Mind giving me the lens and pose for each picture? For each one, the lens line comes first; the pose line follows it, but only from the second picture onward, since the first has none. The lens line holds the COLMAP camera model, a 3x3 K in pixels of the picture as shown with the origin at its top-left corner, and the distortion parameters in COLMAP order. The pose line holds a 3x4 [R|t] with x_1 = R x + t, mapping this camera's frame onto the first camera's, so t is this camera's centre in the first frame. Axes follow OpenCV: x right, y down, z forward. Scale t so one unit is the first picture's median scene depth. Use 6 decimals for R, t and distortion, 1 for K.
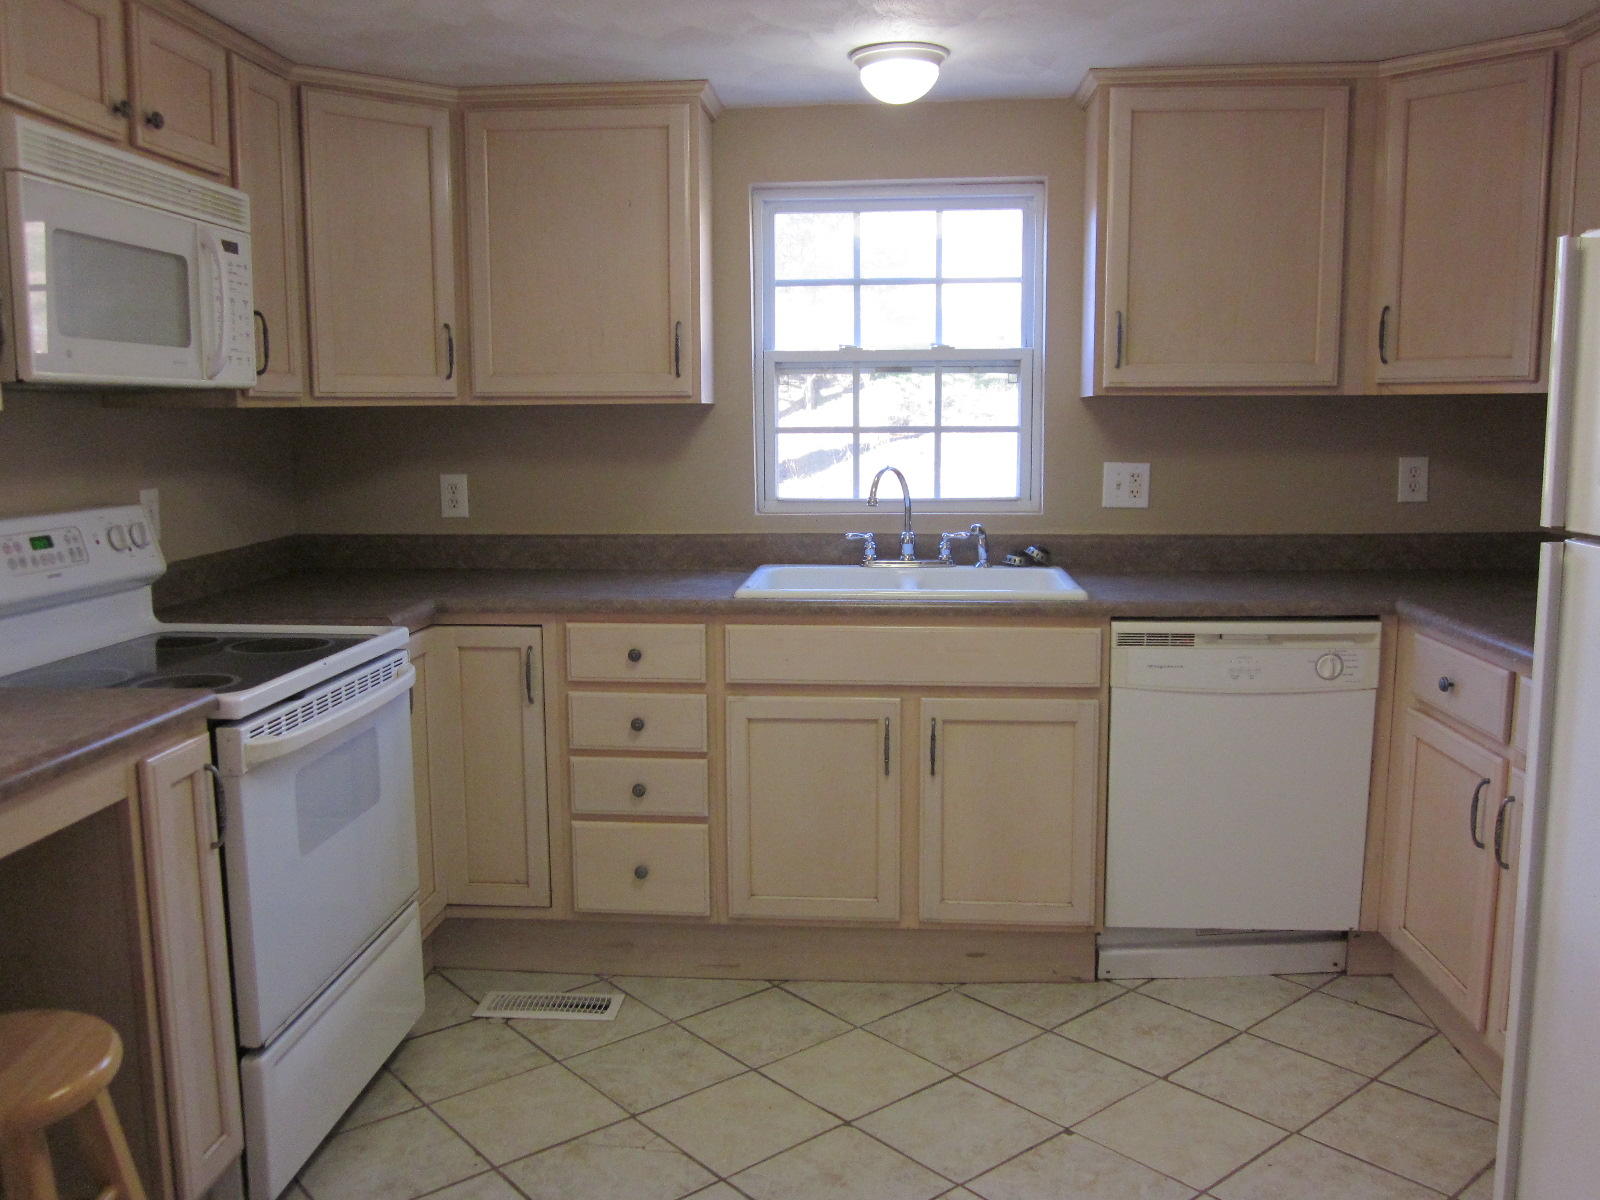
lens RADIAL K [[1337.8, 0, 802.6], [0, 1337.8, 602.6], [0, 0, 1]] dist [-0.041397, 0.013969]
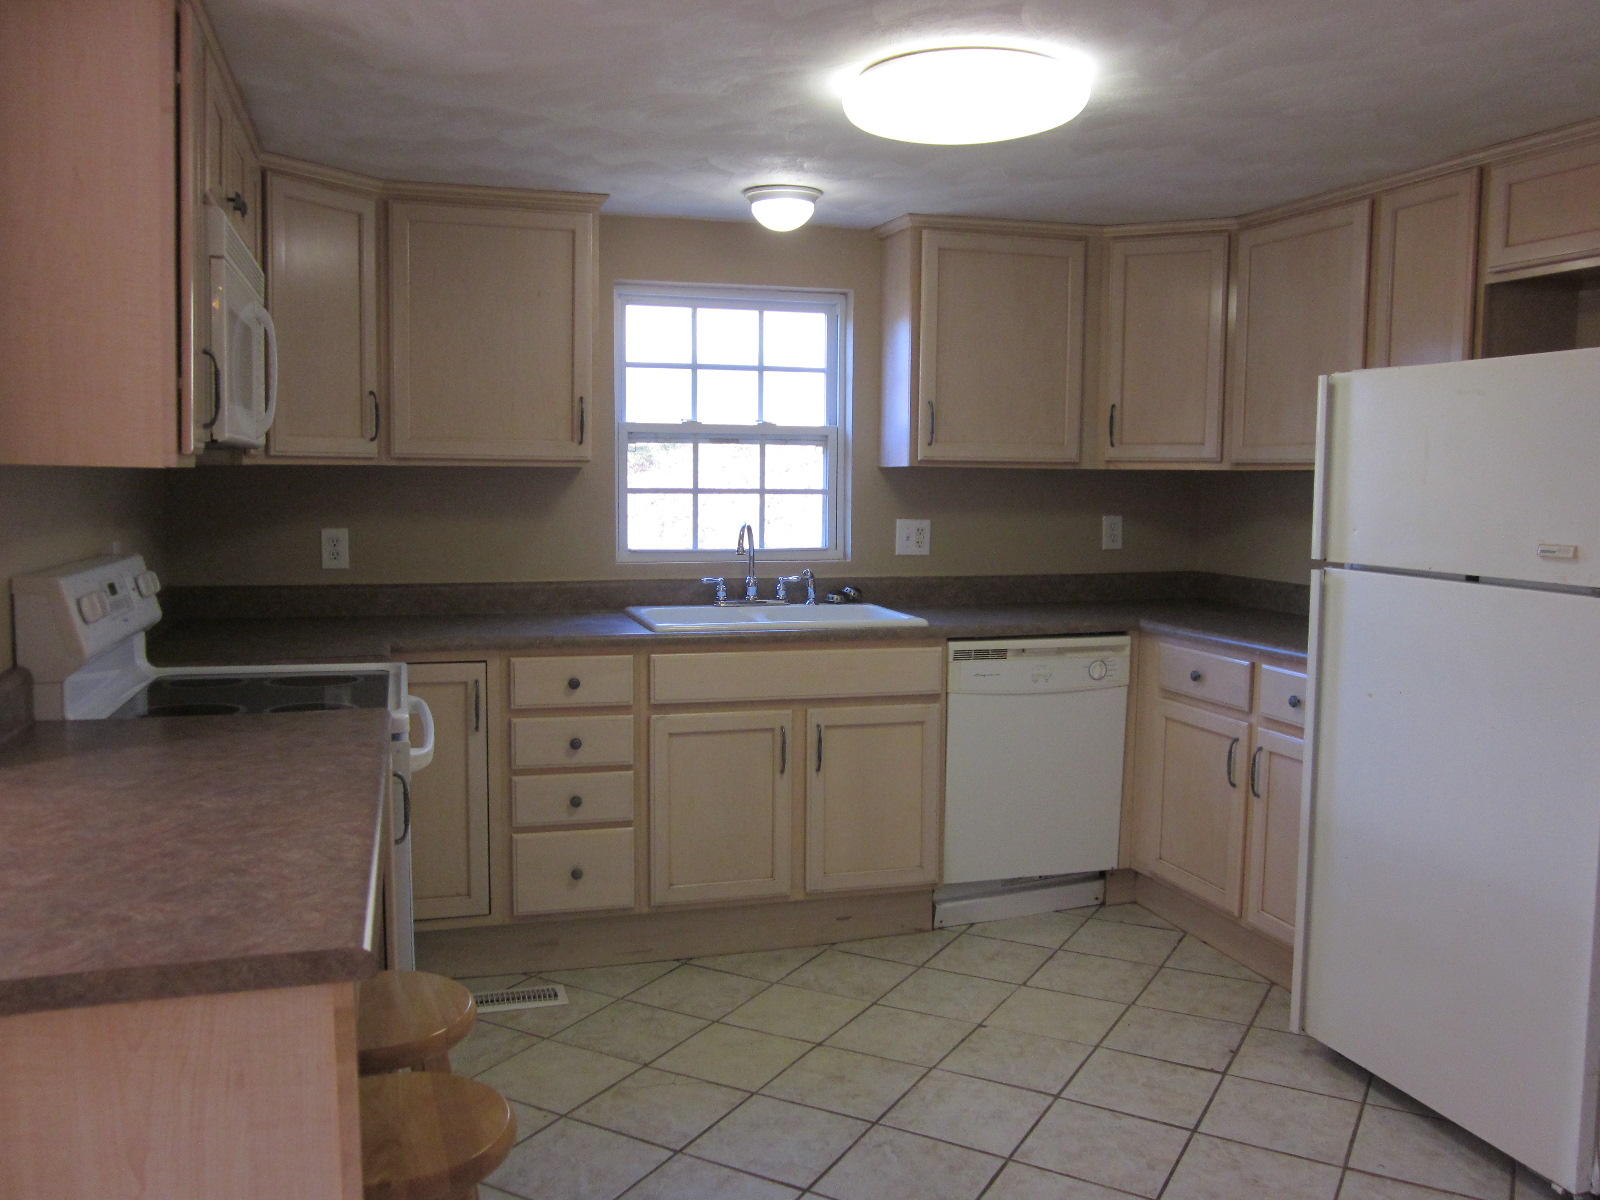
lens RADIAL K [[1337.8, 0, 802.9], [0, 1337.8, 603.3], [0, 0, 1]] dist [-0.041397, 0.013969]
pose [[0.934046, -0.019009, 0.356646, -0.345637], [0.034583, 0.998704, -0.037340, 0.019596], [-0.355474, 0.047211, 0.933493, -0.150178]]
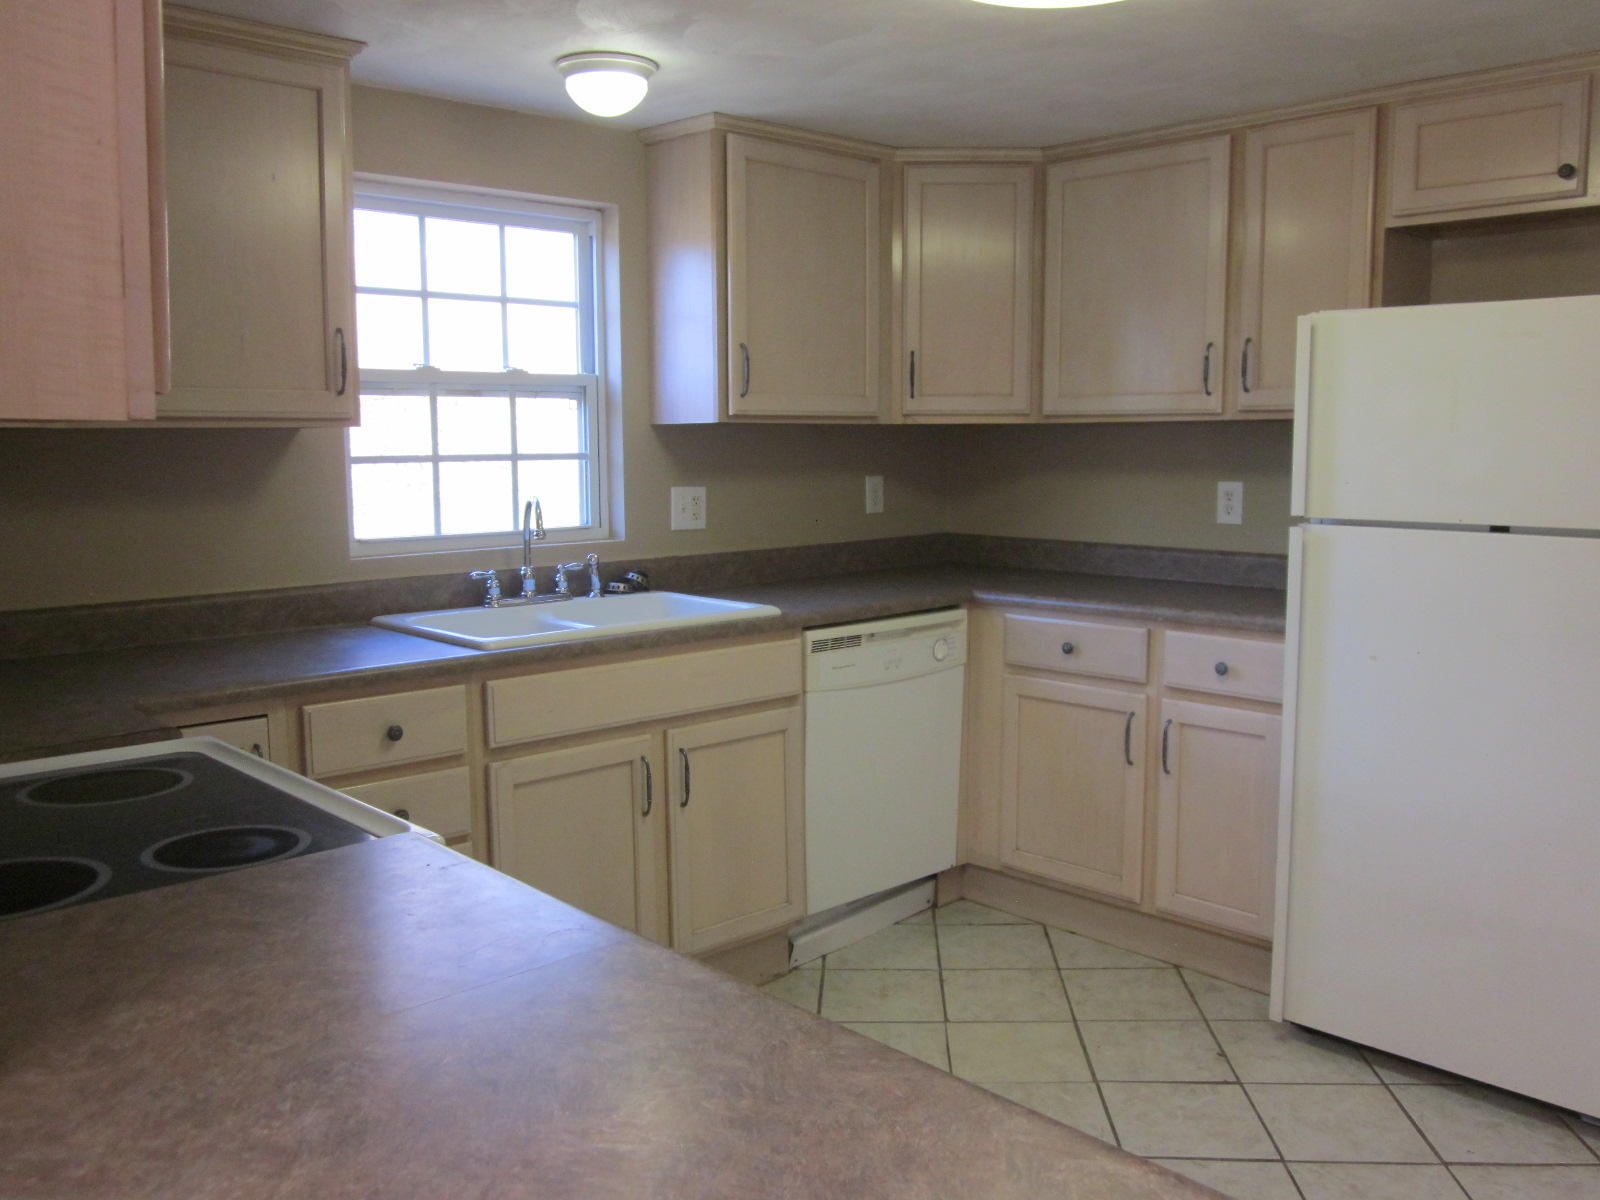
lens RADIAL K [[1337.8, 0, 811.7], [0, 1337.8, 604.2], [0, 0, 1]] dist [-0.041397, 0.013969]
pose [[0.677561, -0.087029, 0.730299, -0.531887], [0.104242, 0.994313, 0.021776, -0.029749], [-0.728041, 0.061373, 0.682780, 0.247976]]
